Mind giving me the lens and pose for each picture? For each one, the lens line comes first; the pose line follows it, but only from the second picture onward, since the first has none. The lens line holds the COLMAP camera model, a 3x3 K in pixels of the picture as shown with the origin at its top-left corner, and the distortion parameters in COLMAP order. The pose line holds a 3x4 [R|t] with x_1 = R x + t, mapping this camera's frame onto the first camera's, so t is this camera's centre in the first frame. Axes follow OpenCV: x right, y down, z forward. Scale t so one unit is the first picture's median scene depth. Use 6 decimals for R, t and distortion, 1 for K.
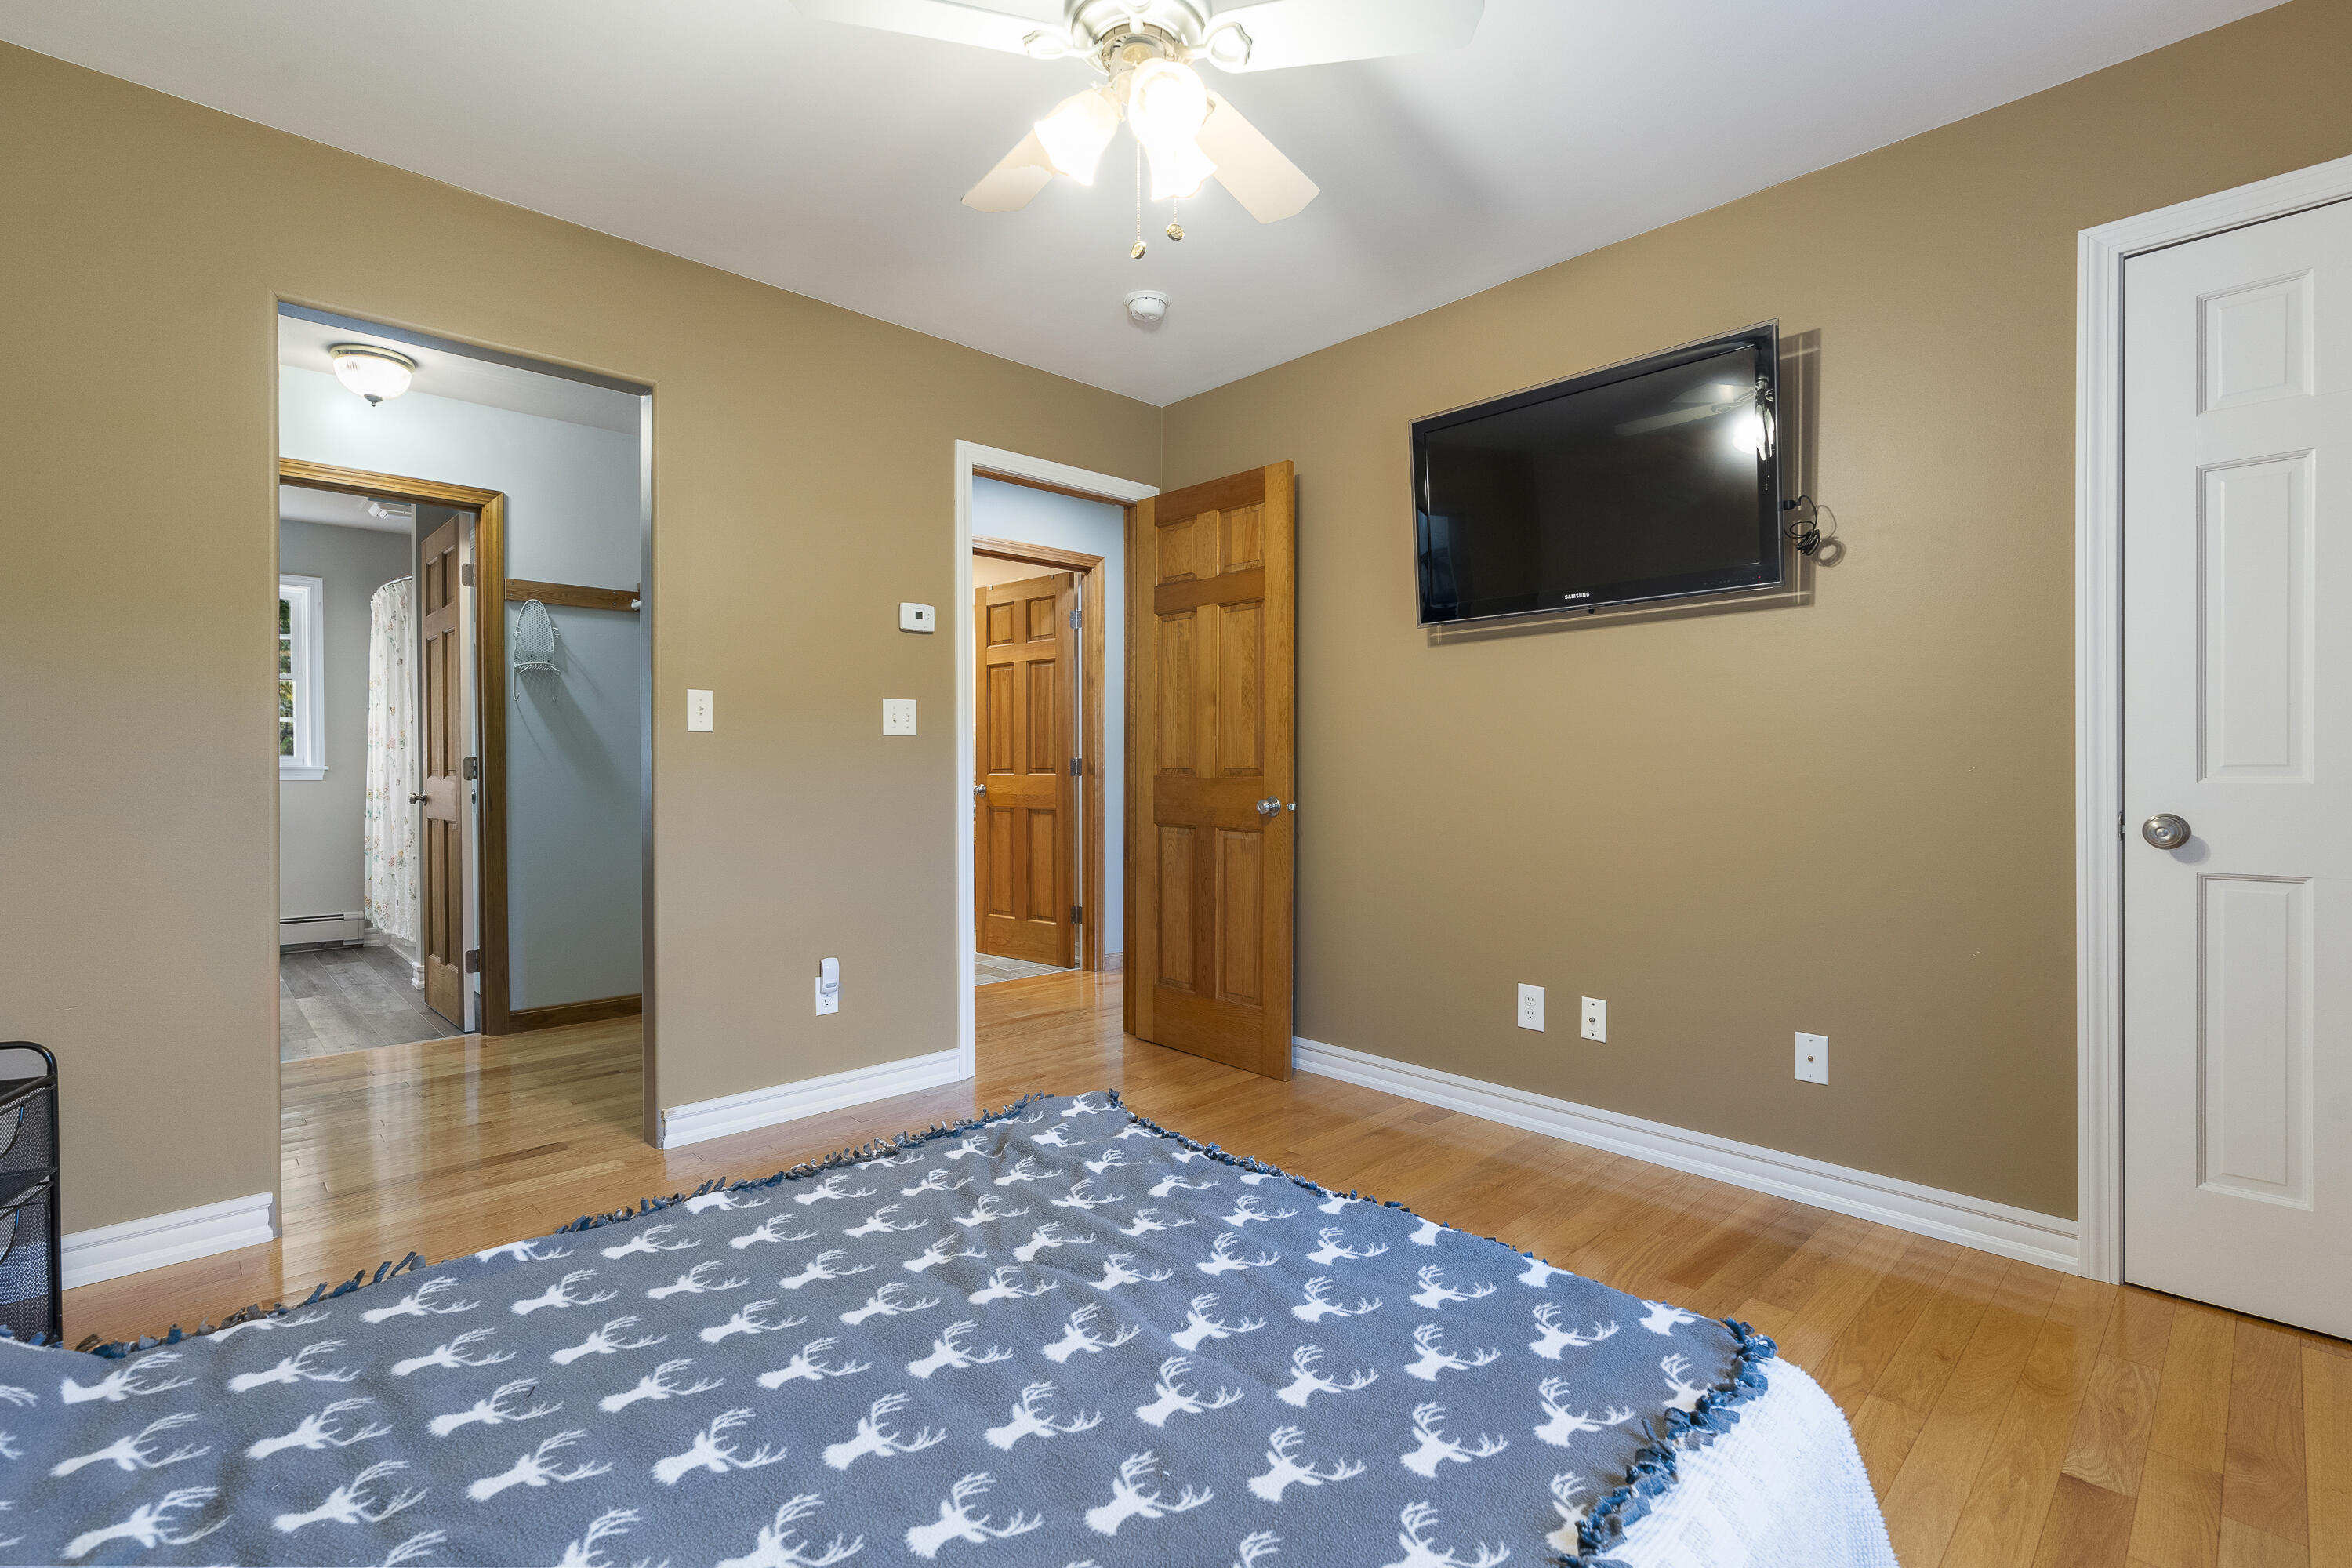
lens RADIAL K [[1062.5, 0, 1176.4], [0, 1062.5, 778.9], [0, 0, 1]] dist [0.000214, 0.000025]
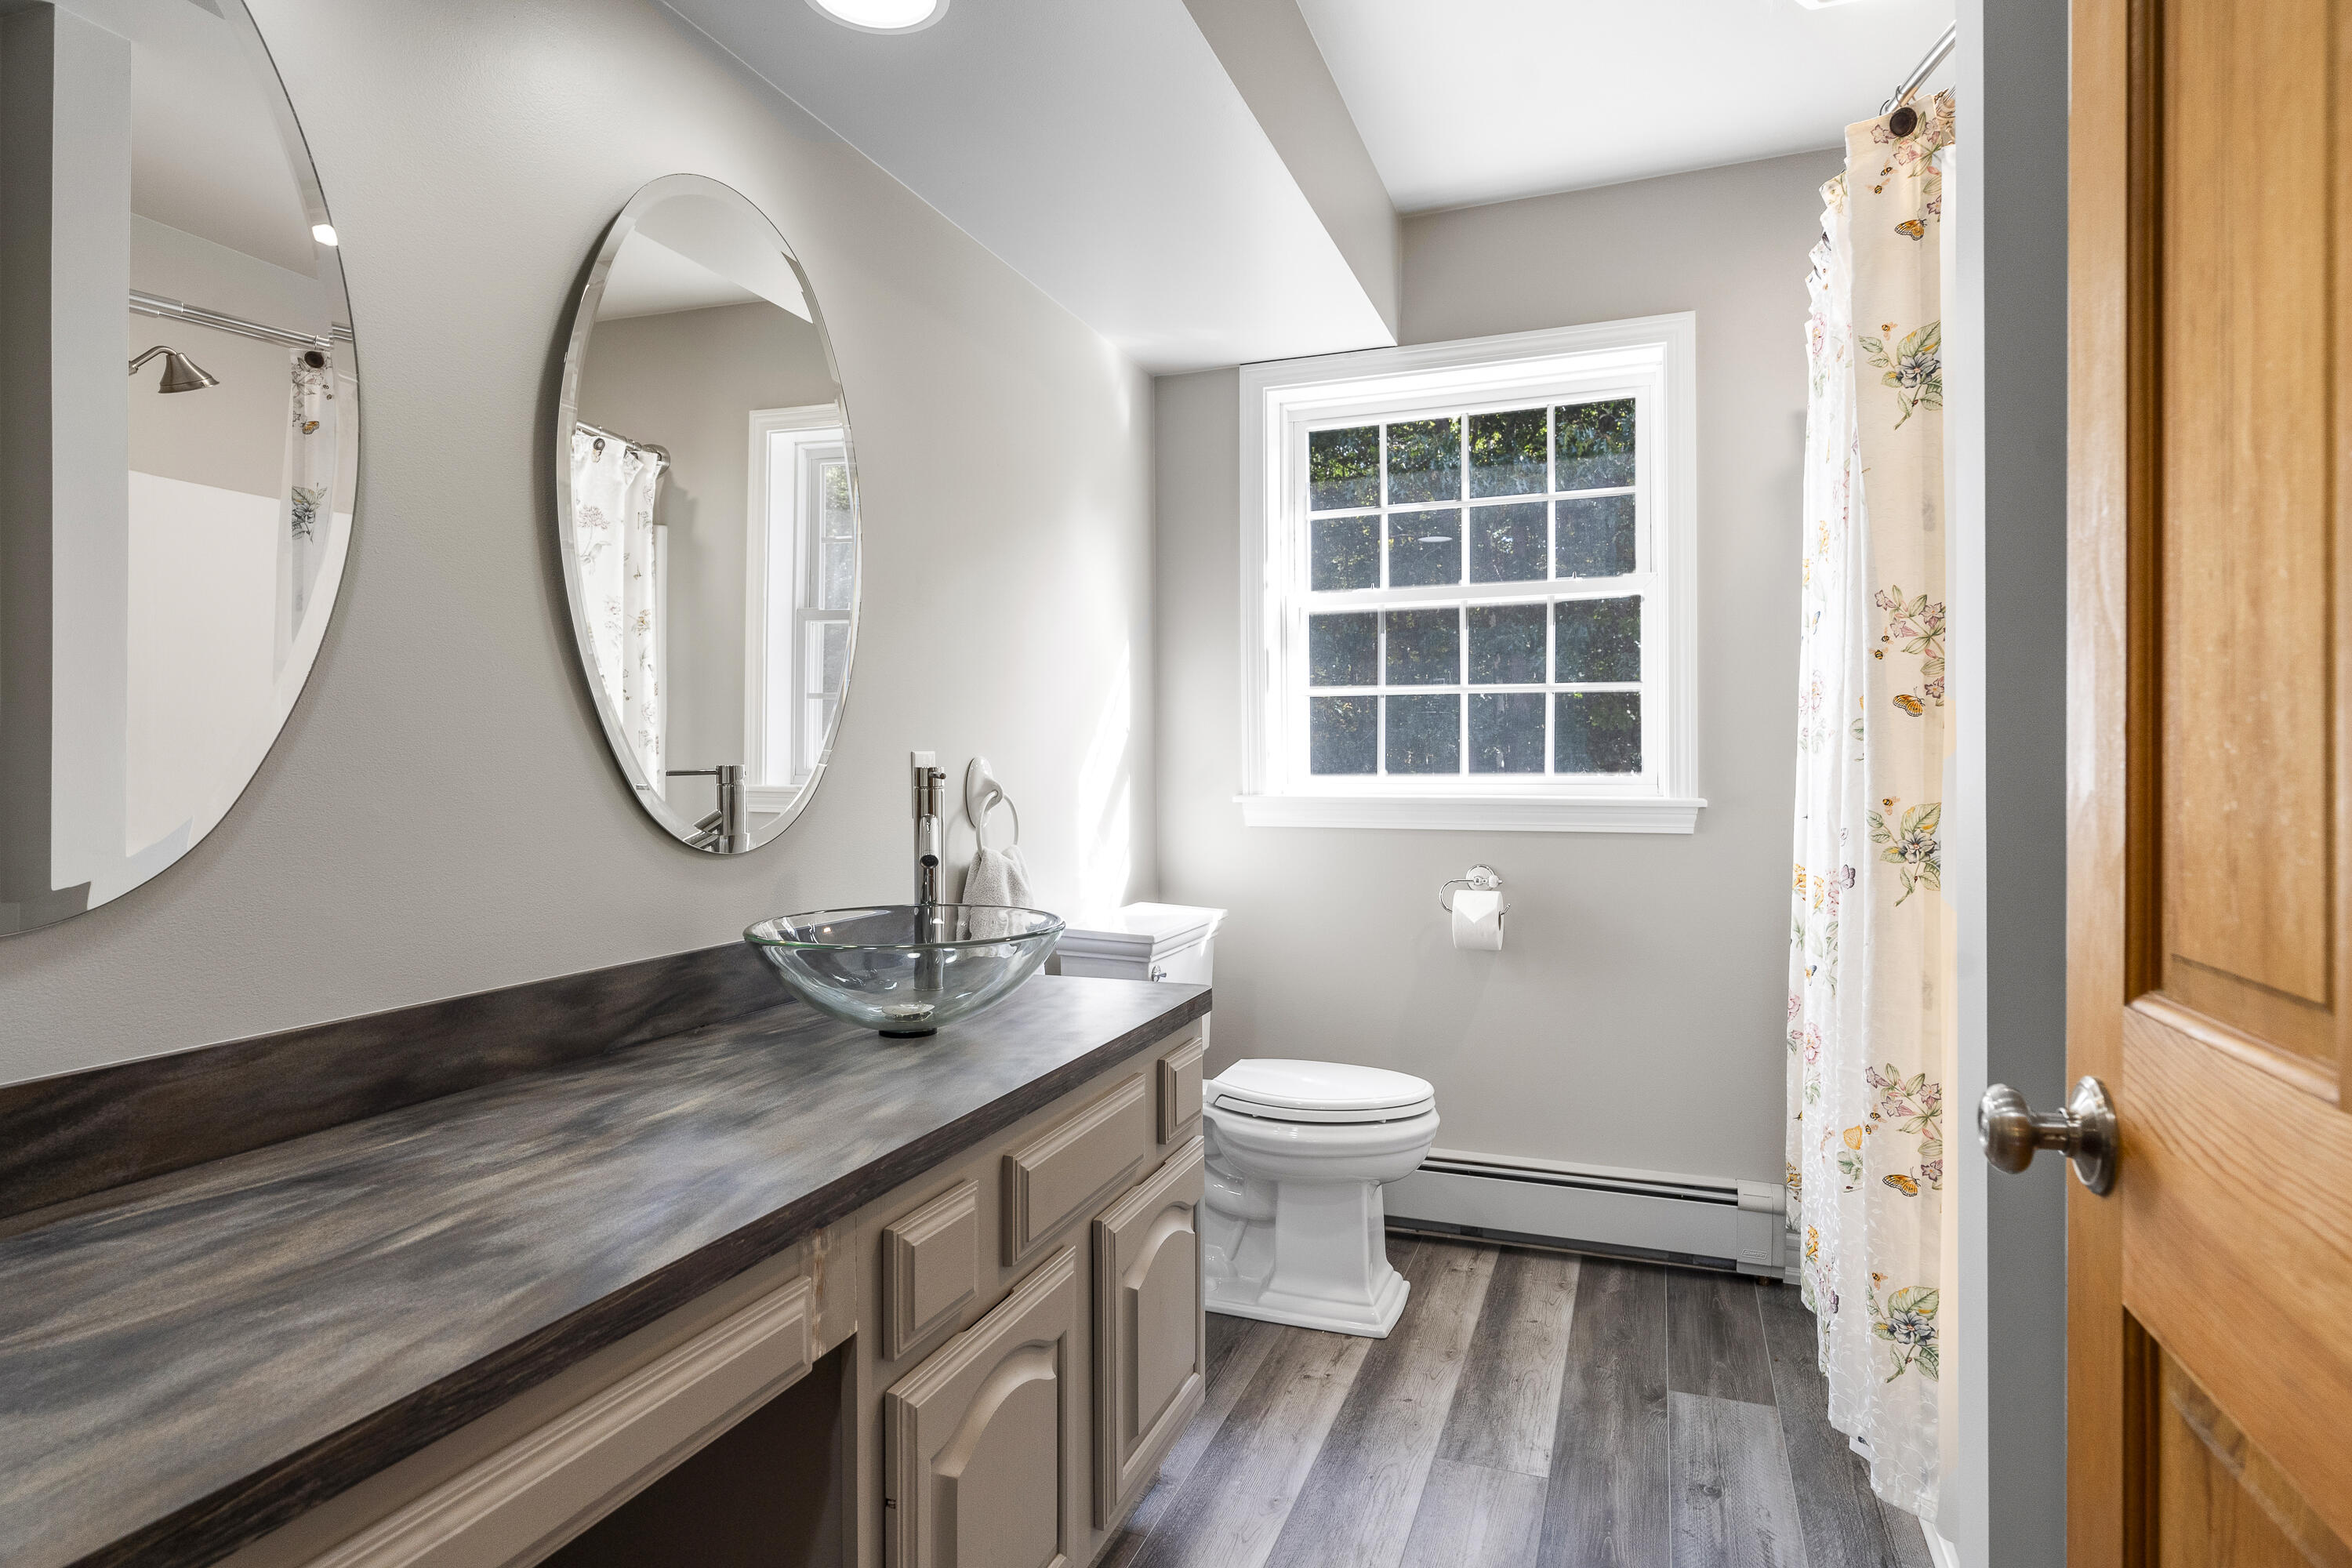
lens RADIAL K [[1256.6, 0, 1177.4], [0, 1256.6, 790.5], [0, 0, 1]] dist [0.000898, -0.000320]
pose [[0.419348, 0.006523, -0.907802, -0.472675], [-0.006310, 0.999971, 0.004270, -0.015362], [0.907804, 0.003938, 0.419377, 0.643563]]
